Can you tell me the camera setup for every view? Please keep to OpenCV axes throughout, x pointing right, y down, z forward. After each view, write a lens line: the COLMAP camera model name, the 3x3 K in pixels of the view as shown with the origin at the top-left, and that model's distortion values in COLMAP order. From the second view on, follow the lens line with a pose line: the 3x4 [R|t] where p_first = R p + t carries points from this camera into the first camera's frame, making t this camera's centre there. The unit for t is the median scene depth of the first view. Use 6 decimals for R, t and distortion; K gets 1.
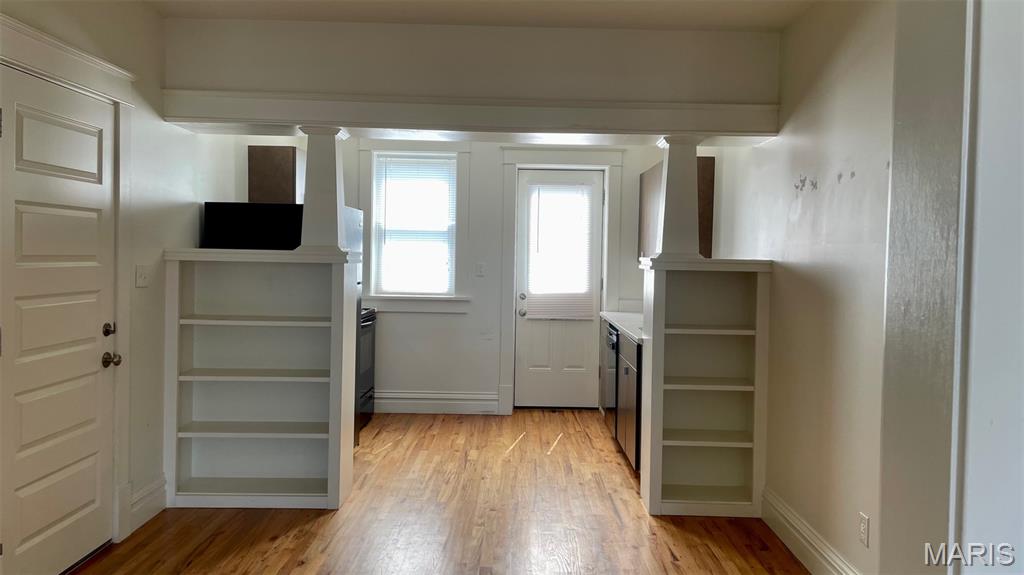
lens RADIAL K [[760.0, 0, 511.5], [0, 760.0, 266.5], [0, 0, 1]] dist [0.192100, -0.000635]
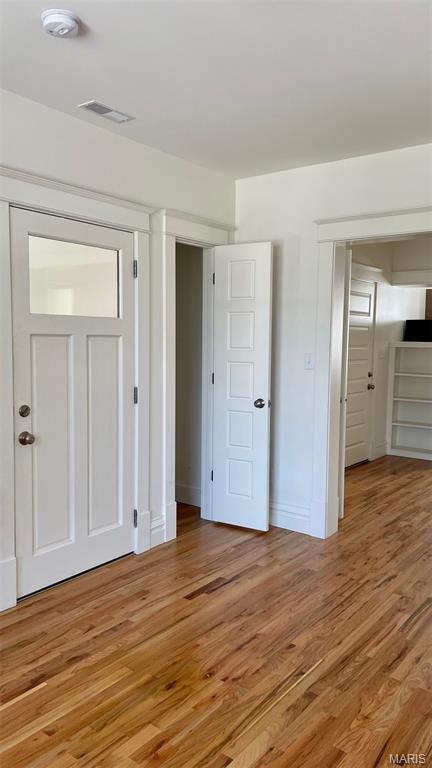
lens RADIAL K [[579.1, 0, 216.2], [0, 579.1, 394.9], [0, 0, 1]] dist [0.090291, -0.121679]
pose [[0.798373, 0.053499, -0.599781, 0.155149], [-0.007381, 0.996840, 0.079091, 0.000849], [0.602117, -0.058718, 0.796245, -0.554675]]
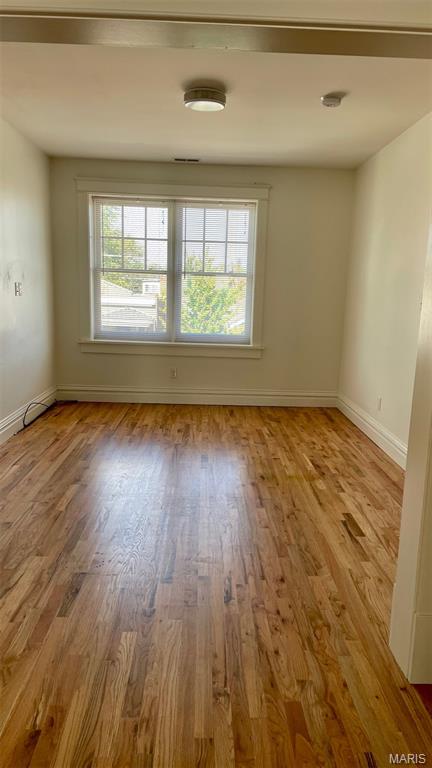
lens RADIAL K [[579.1, 0, 216.2], [0, 579.1, 394.9], [0, 0, 1]] dist [0.090291, -0.121679]
pose [[-0.998421, -0.043683, -0.035318, -0.058878], [-0.049874, 0.978629, 0.199493, -0.002653], [0.025849, 0.200939, -0.979263, 0.629853]]
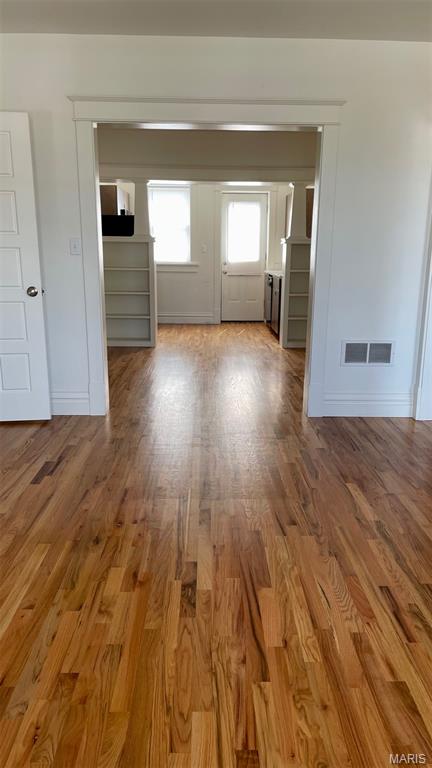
lens RADIAL K [[579.1, 0, 216.2], [0, 579.1, 394.9], [0, 0, 1]] dist [0.090291, -0.121679]
pose [[0.999564, -0.017429, 0.023822, -0.065056], [0.011553, 0.973678, 0.227636, 0.037757], [-0.027162, -0.227262, 0.973455, -0.686530]]
